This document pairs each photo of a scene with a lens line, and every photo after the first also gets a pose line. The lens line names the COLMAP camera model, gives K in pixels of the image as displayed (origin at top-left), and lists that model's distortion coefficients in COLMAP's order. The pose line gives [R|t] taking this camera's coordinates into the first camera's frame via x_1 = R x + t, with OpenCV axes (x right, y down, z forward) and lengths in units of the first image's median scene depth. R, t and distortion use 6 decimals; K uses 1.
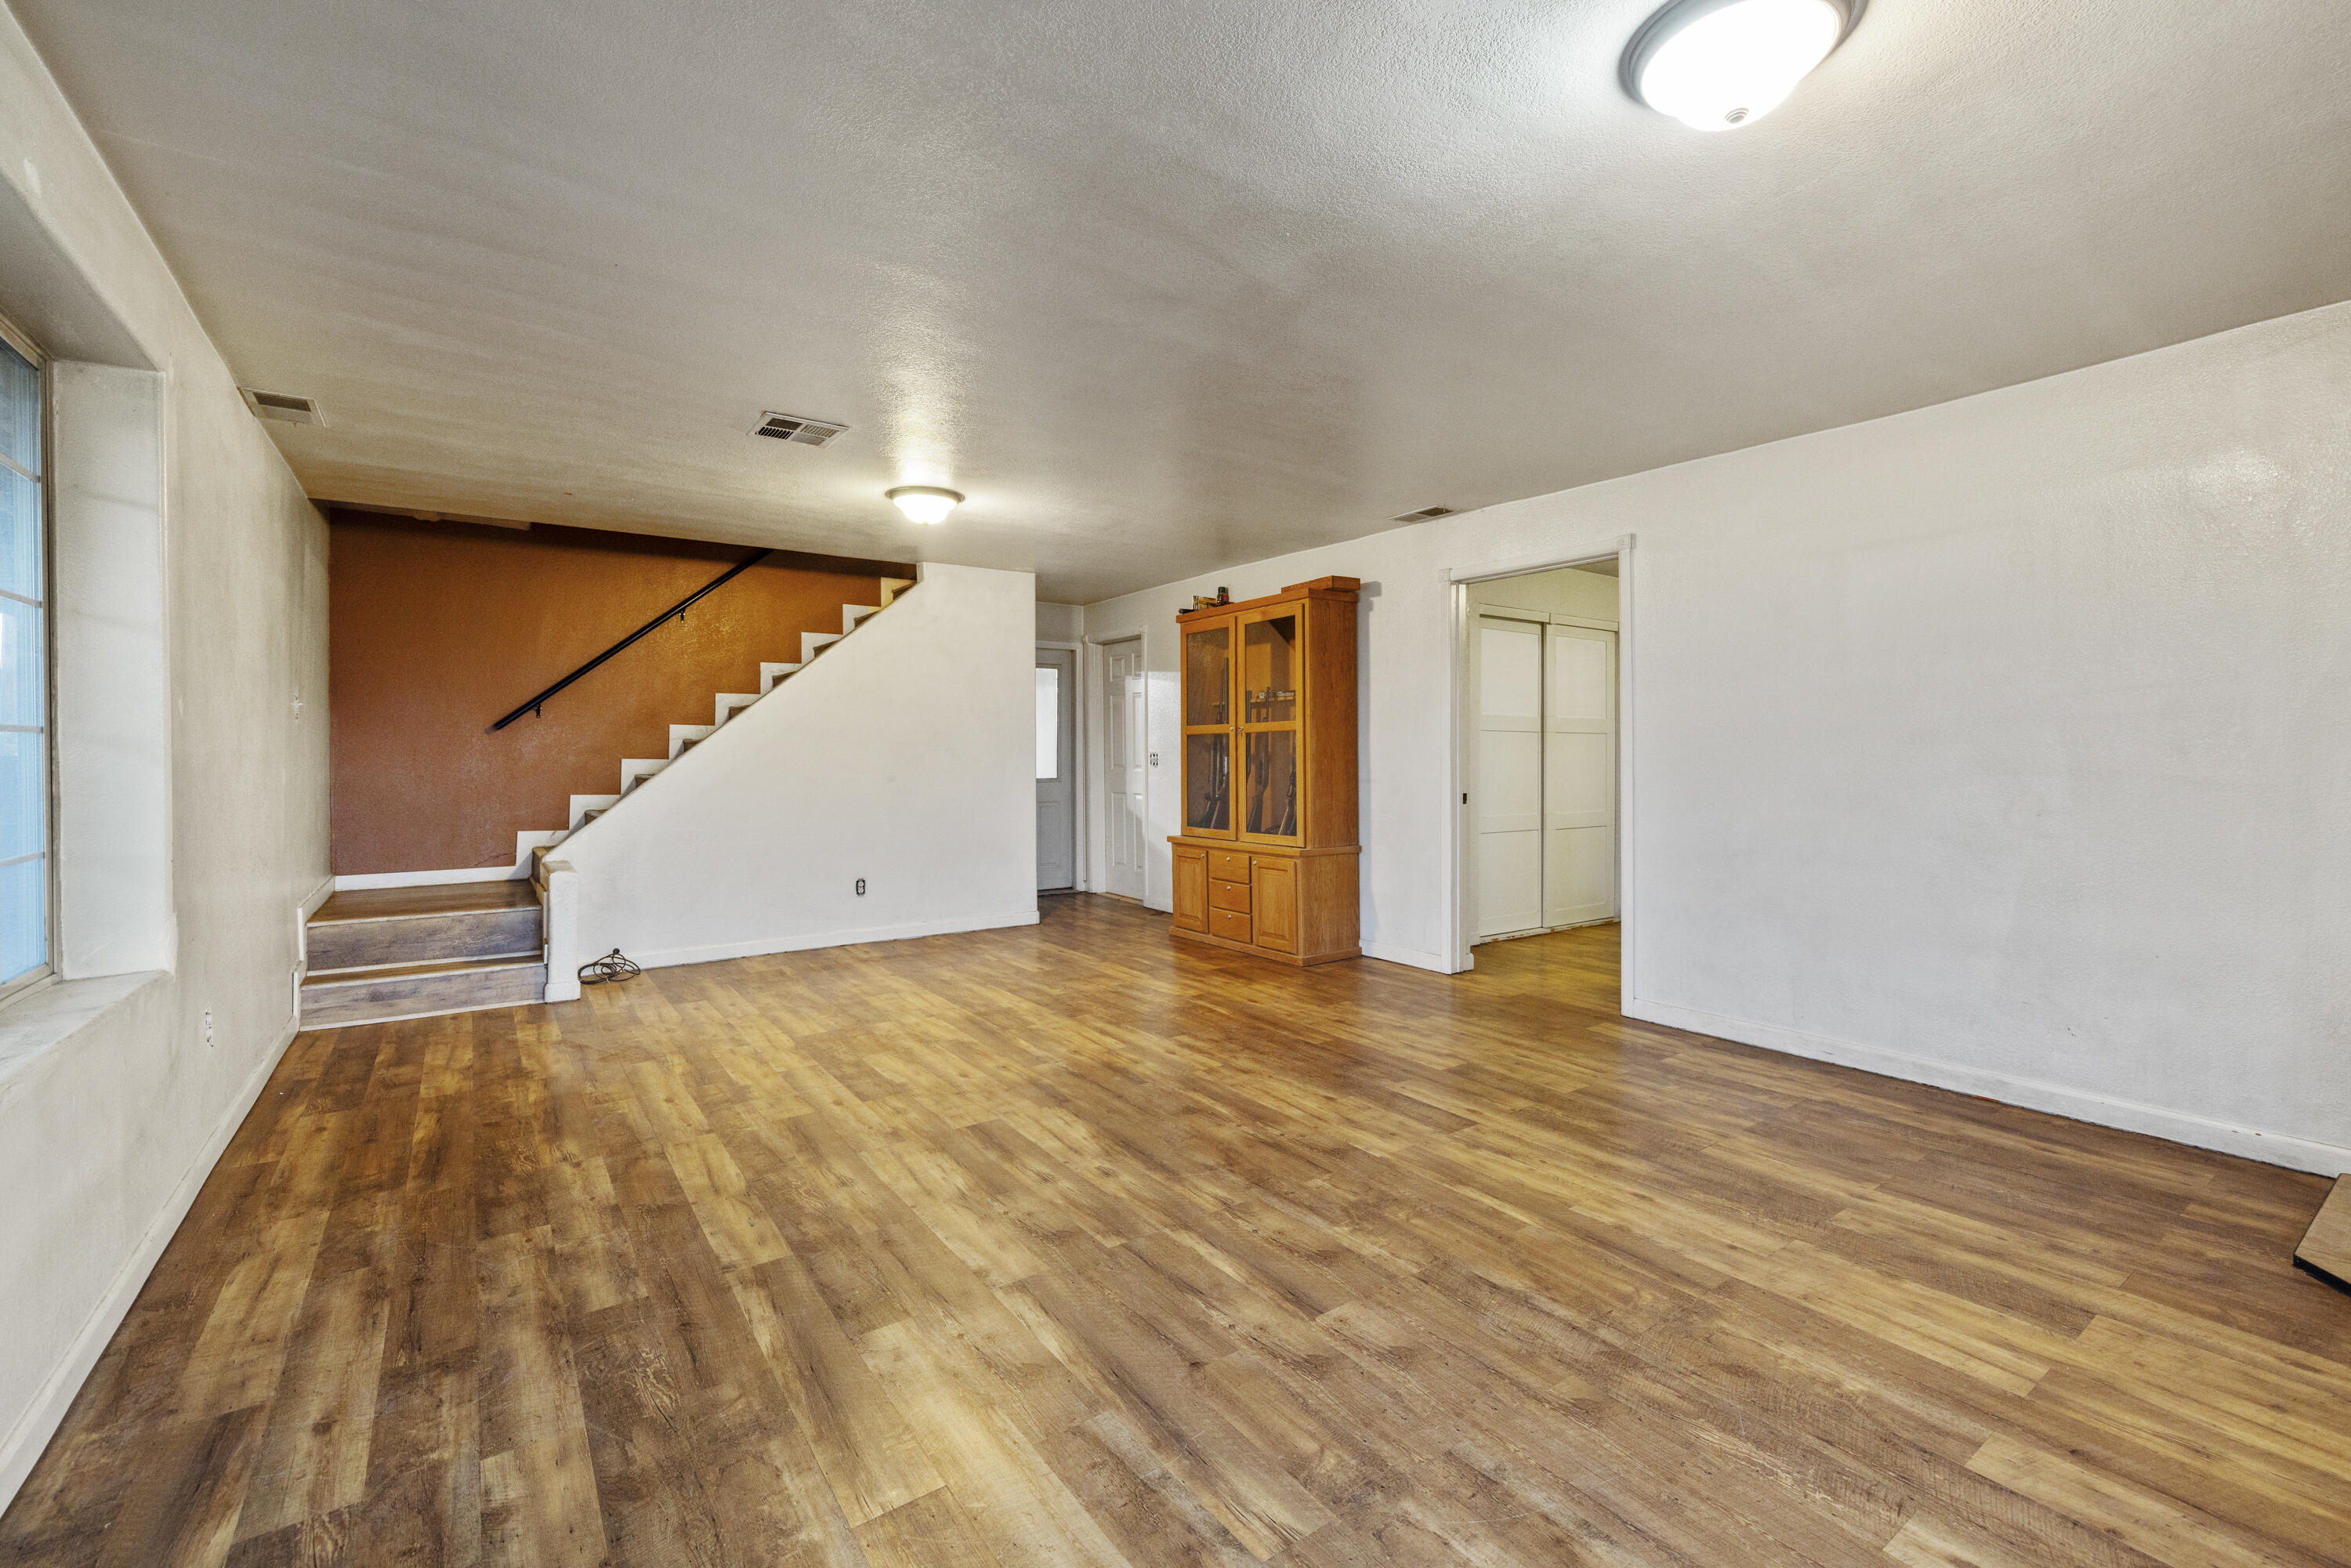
lens RADIAL K [[1000.6, 0, 1173.1], [0, 1000.6, 762.9], [0, 0, 1]] dist [-0.000333, 0.000084]
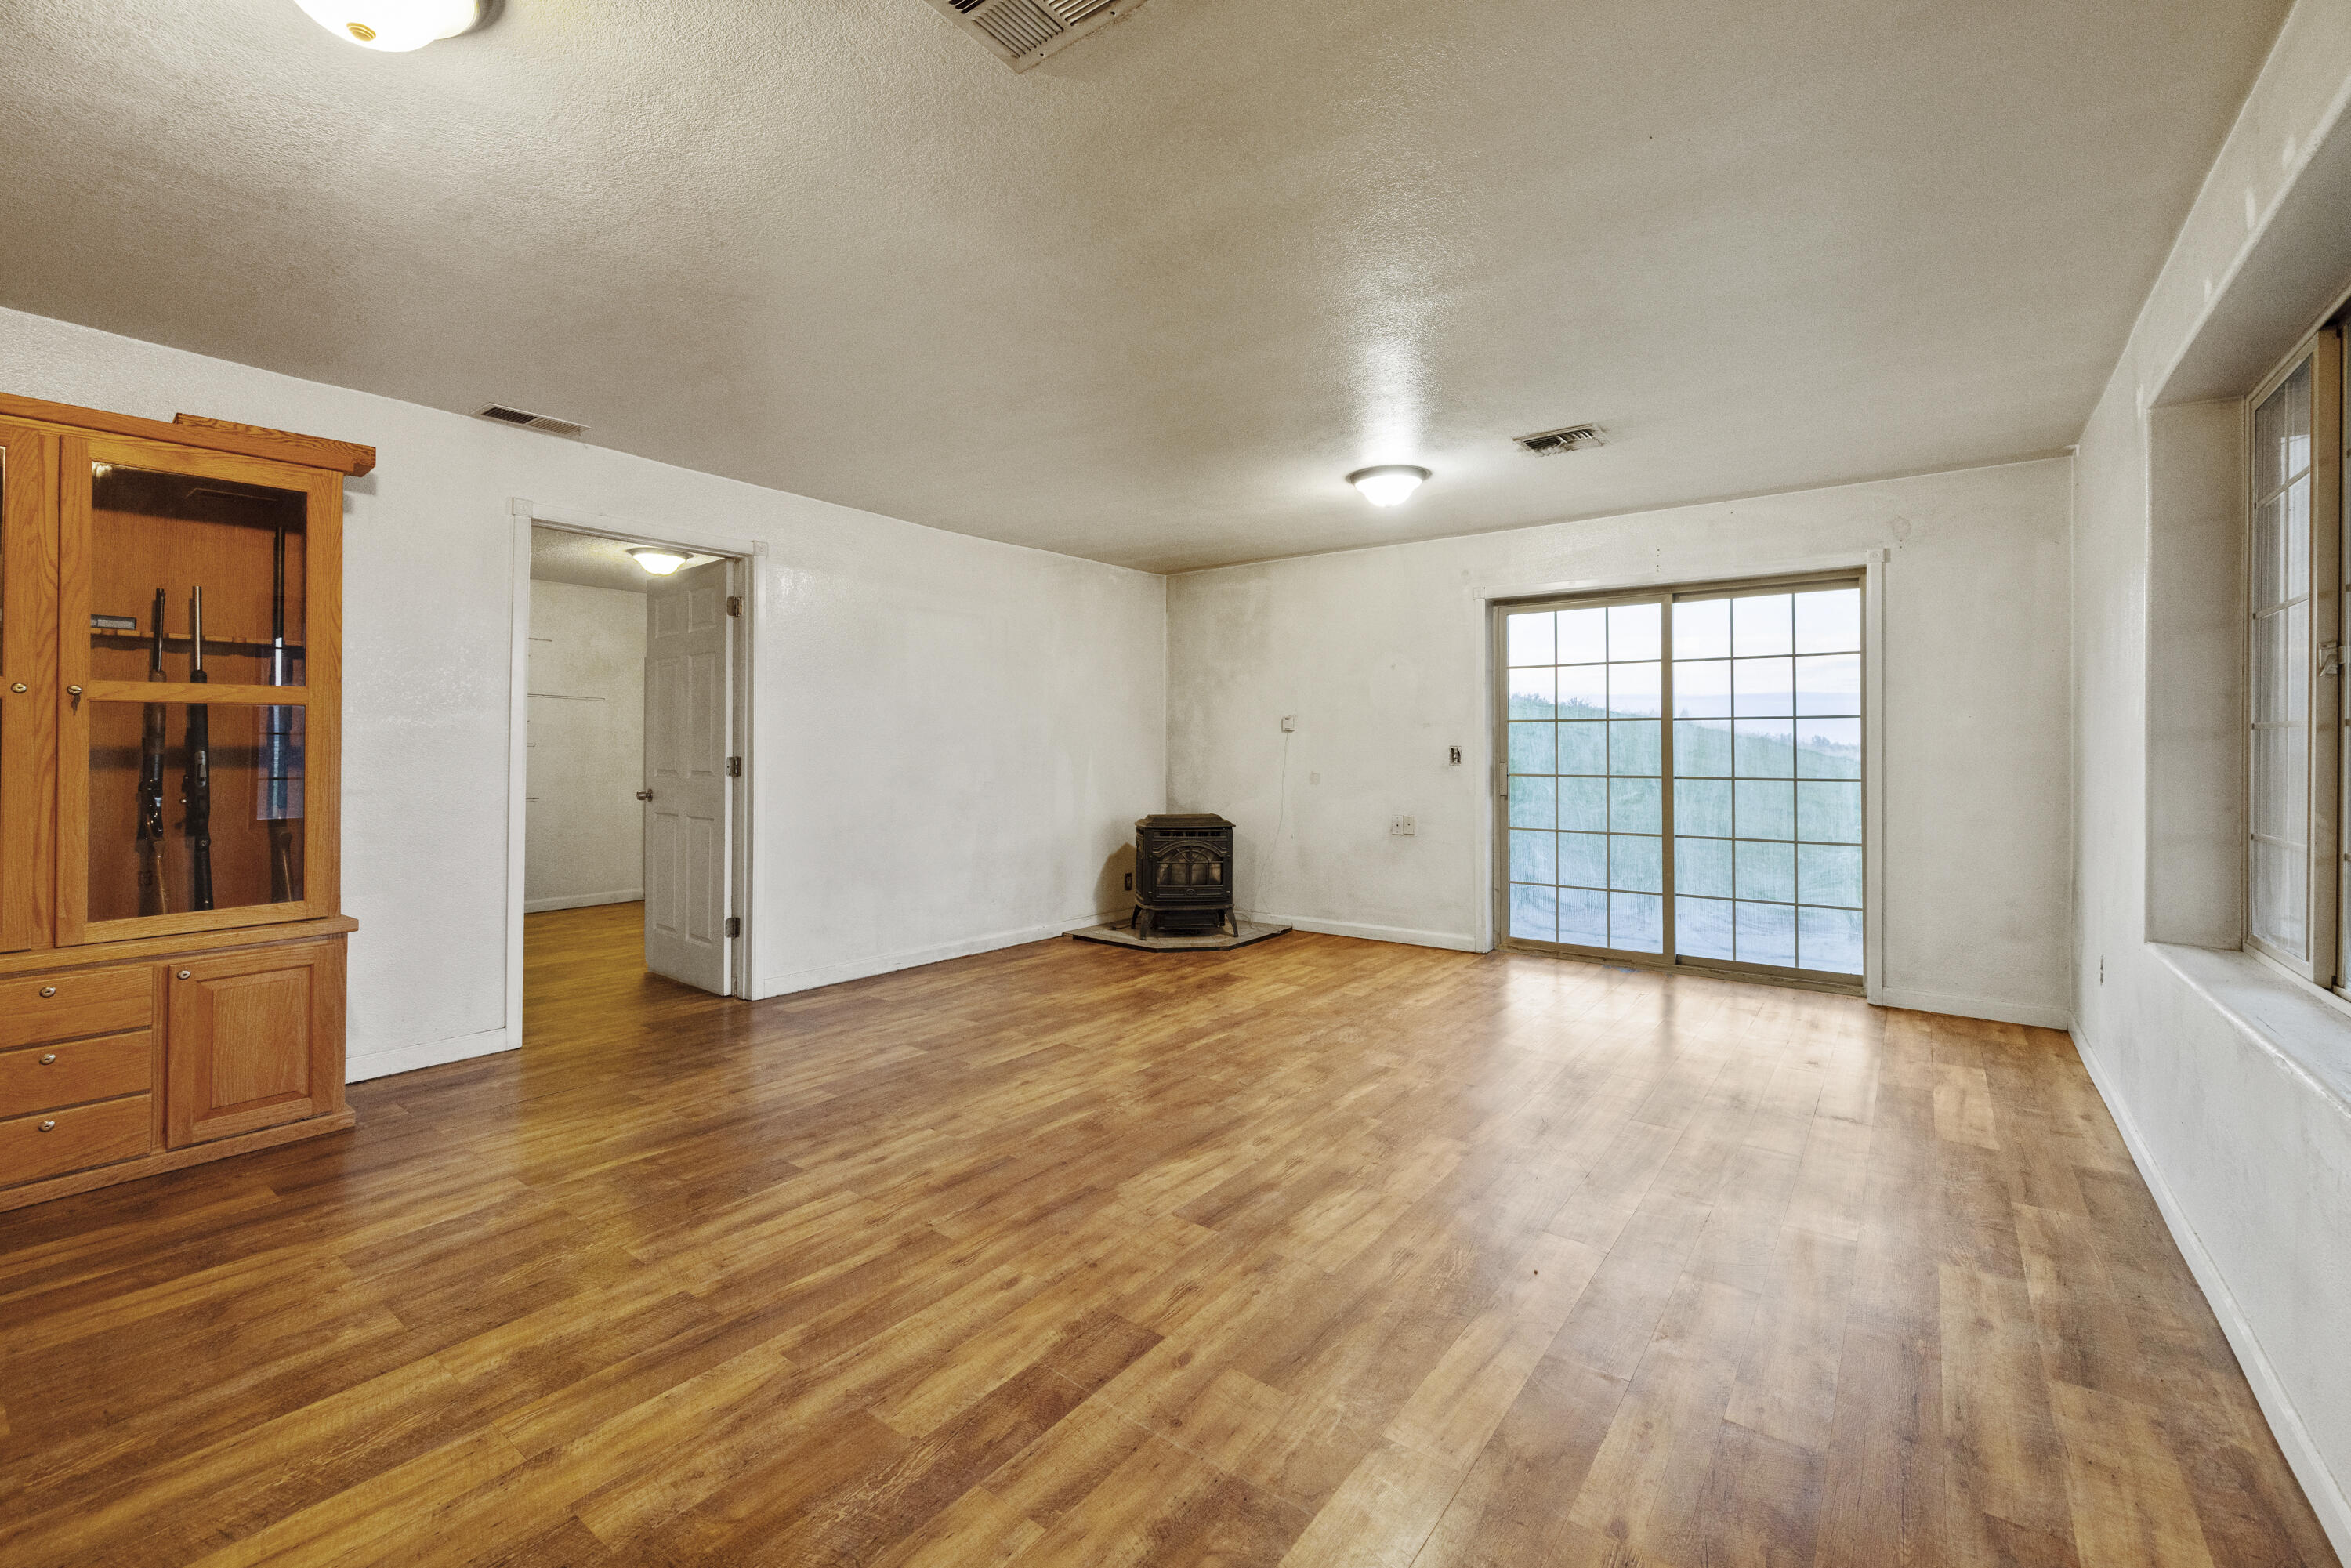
lens RADIAL K [[1000.6, 0, 1163.7], [0, 1000.6, 744.6], [0, 0, 1]] dist [-0.000333, 0.000084]
pose [[-0.301265, 0.006774, 0.953516, -0.941612], [0.008785, 0.999952, -0.004329, -0.007903], [-0.953500, 0.007072, -0.301310, 1.267327]]
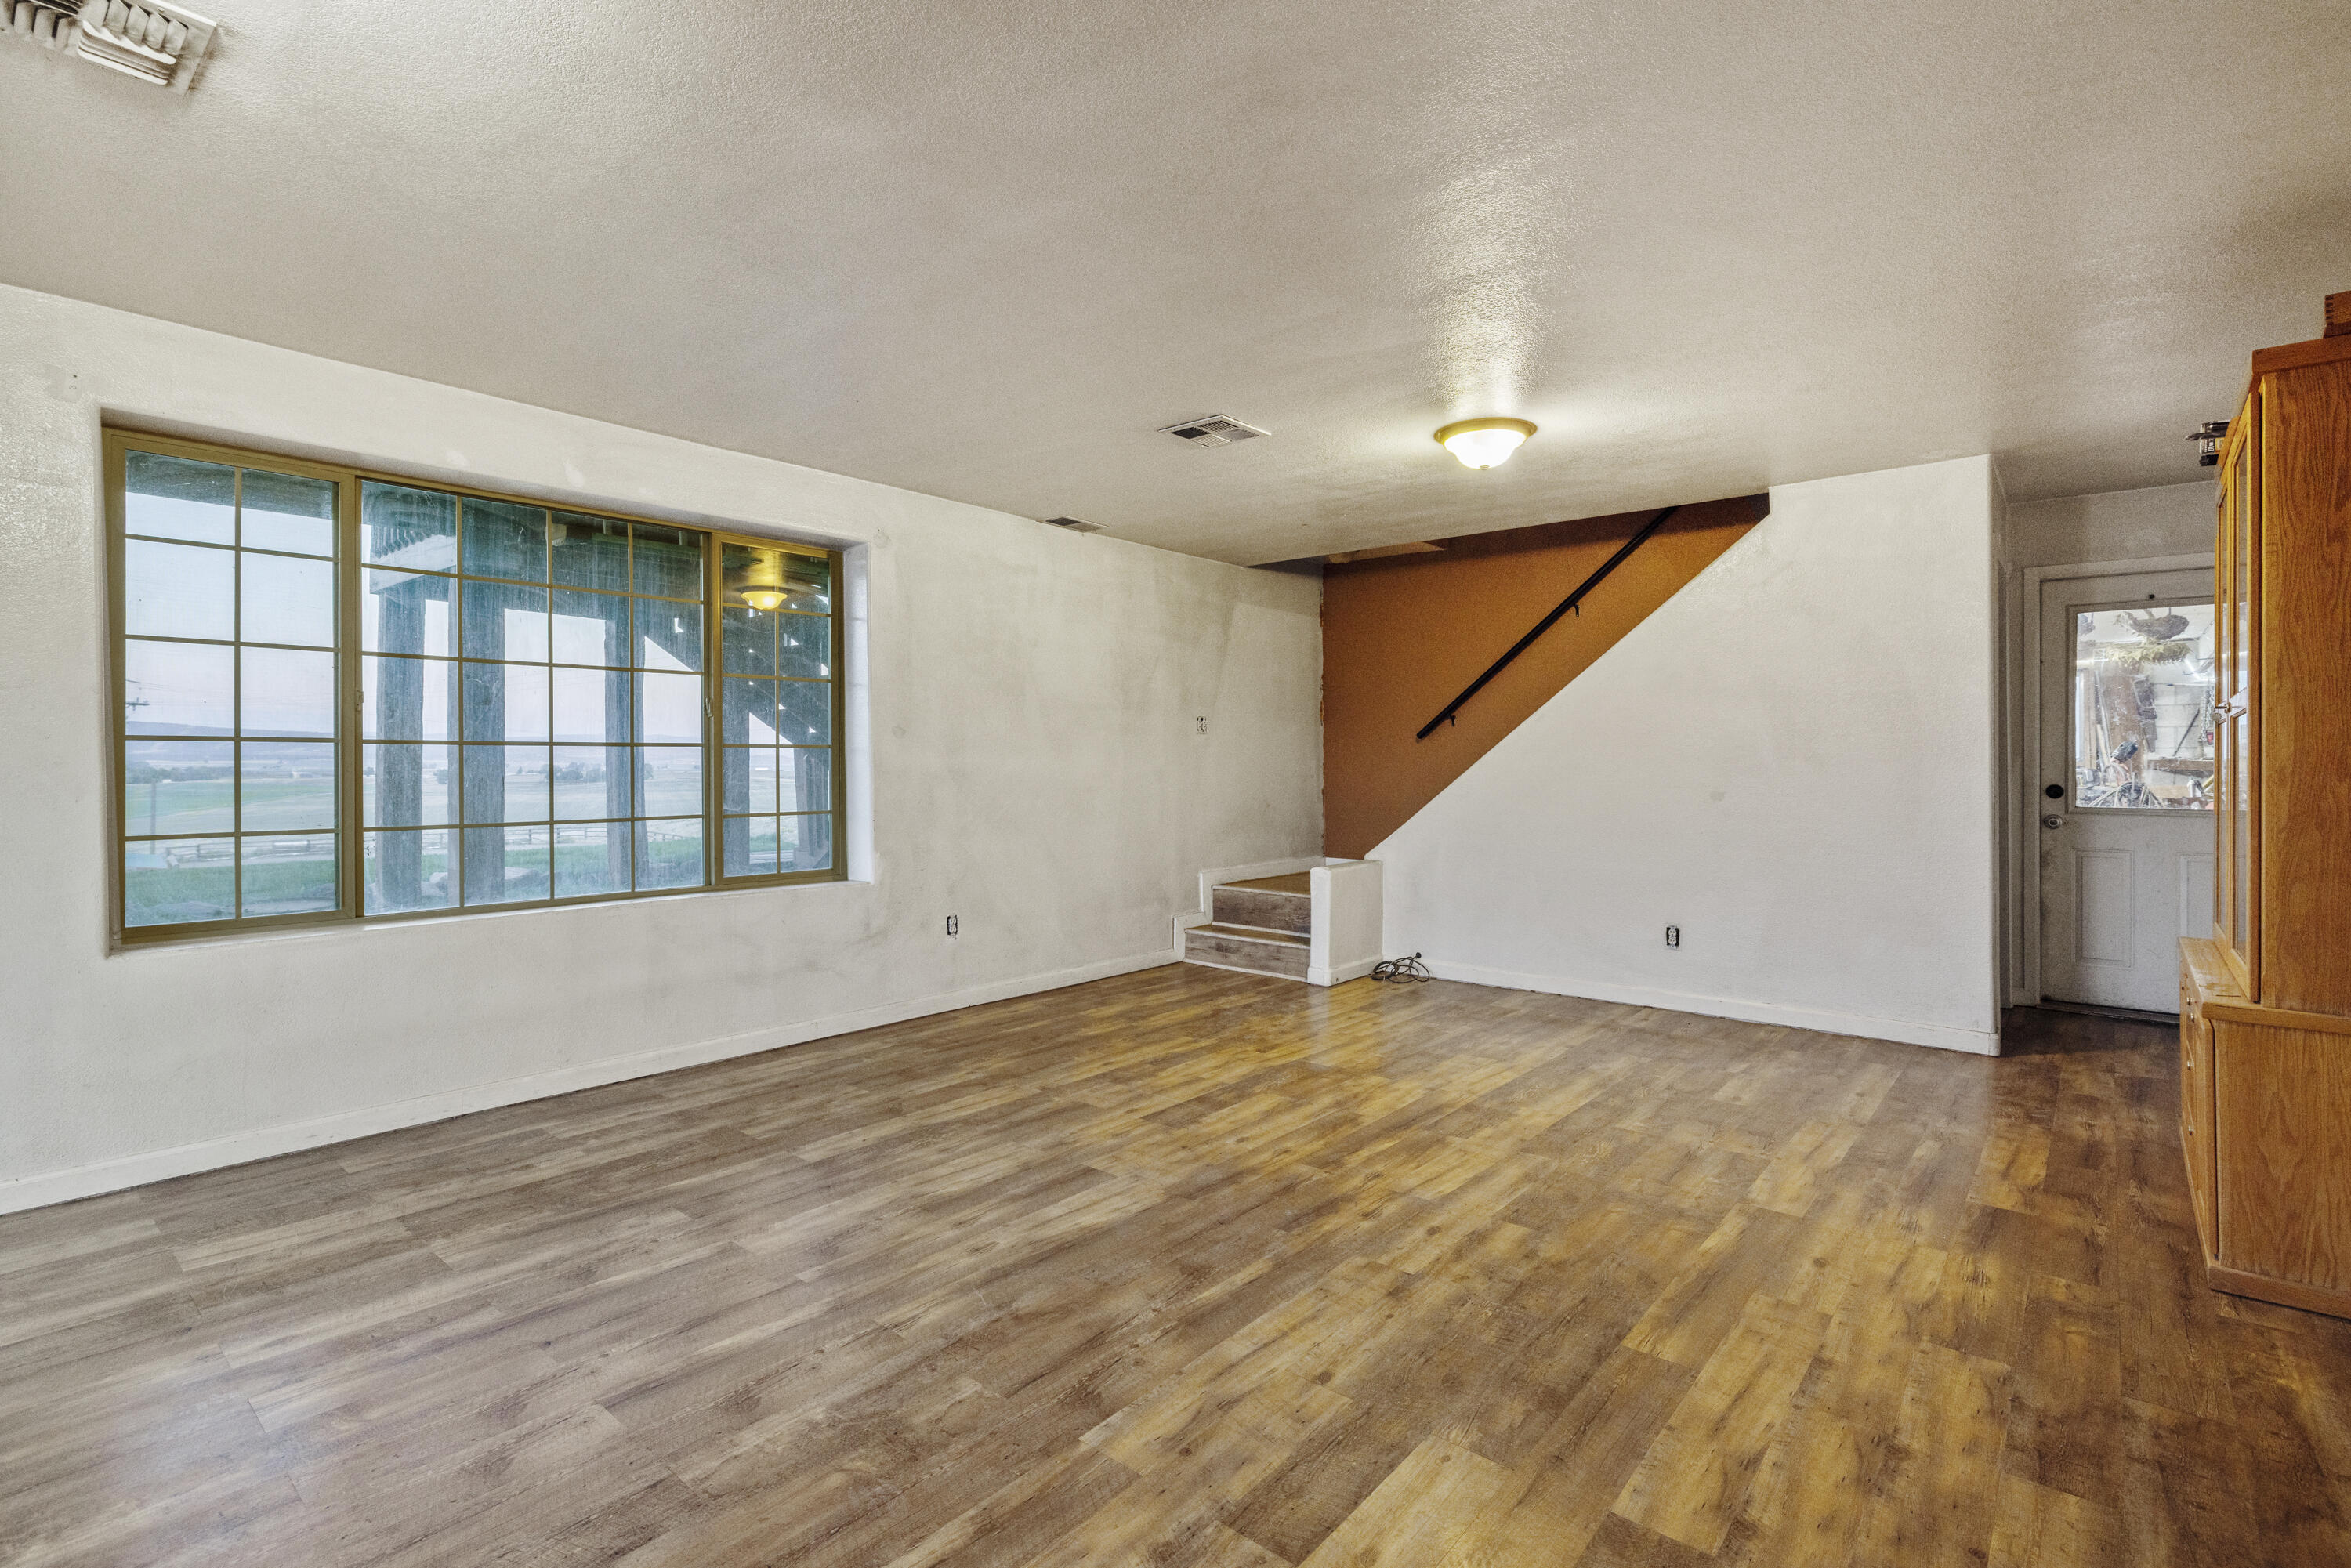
lens RADIAL K [[1097.0, 0, 1169.8], [0, 1097.0, 775.4], [0, 0, 1]] dist [-0.006787, -0.000597]
pose [[0.244568, 0.016365, -0.969494, 0.782597], [-0.013499, 0.999818, 0.013471, -0.010051], [0.969538, 0.009793, 0.244745, 0.824271]]
